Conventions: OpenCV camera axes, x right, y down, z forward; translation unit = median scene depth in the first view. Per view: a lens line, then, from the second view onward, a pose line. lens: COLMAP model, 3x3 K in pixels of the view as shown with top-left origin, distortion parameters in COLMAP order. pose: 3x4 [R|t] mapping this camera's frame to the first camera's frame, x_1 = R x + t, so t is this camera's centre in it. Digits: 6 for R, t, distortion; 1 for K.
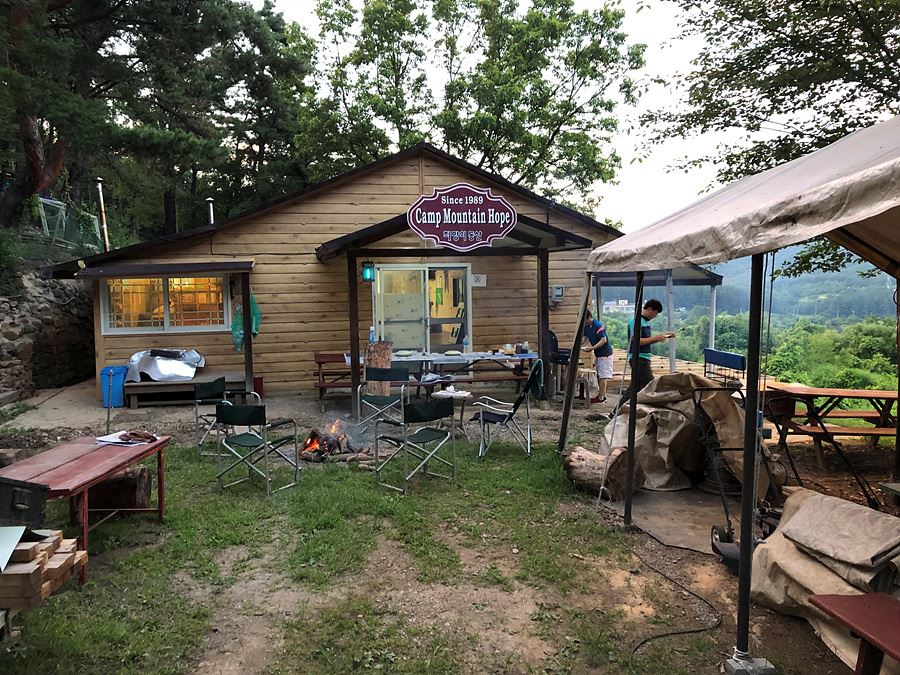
lens RADIAL K [[706.3, 0, 450.0], [0, 706.3, 337.5], [0, 0, 1]] dist [0.010463, -0.002207]
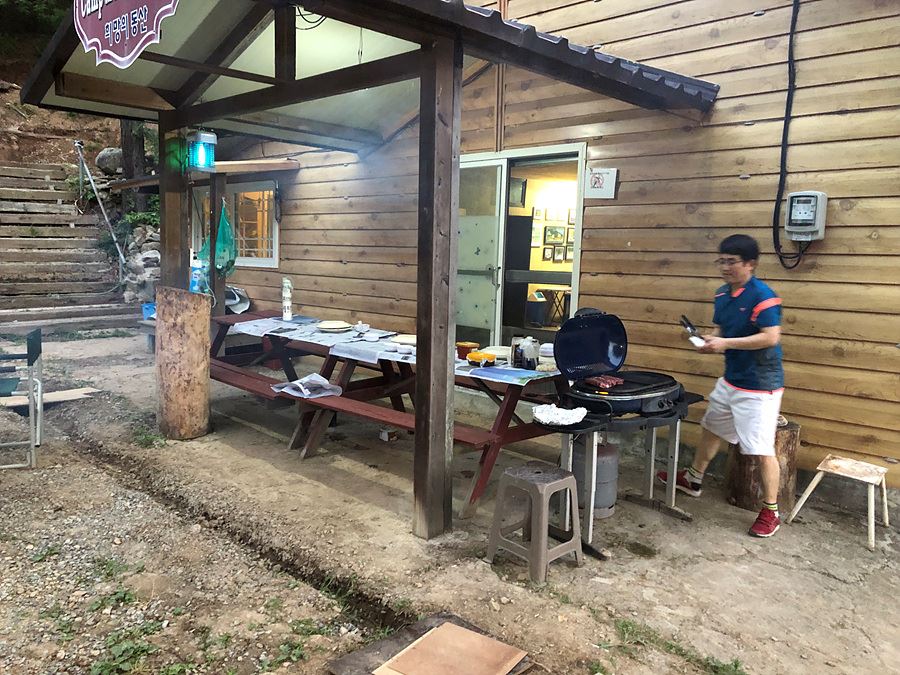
lens RADIAL K [[736.0, 0, 426.5], [0, 736.0, 337.7], [0, 0, 1]] dist [0.004054, 0.000366]
pose [[0.532347, 0.130919, -0.836341, 0.387706], [-0.098270, 0.990847, 0.092554, -0.023441], [0.840803, 0.032916, 0.540340, 0.742538]]
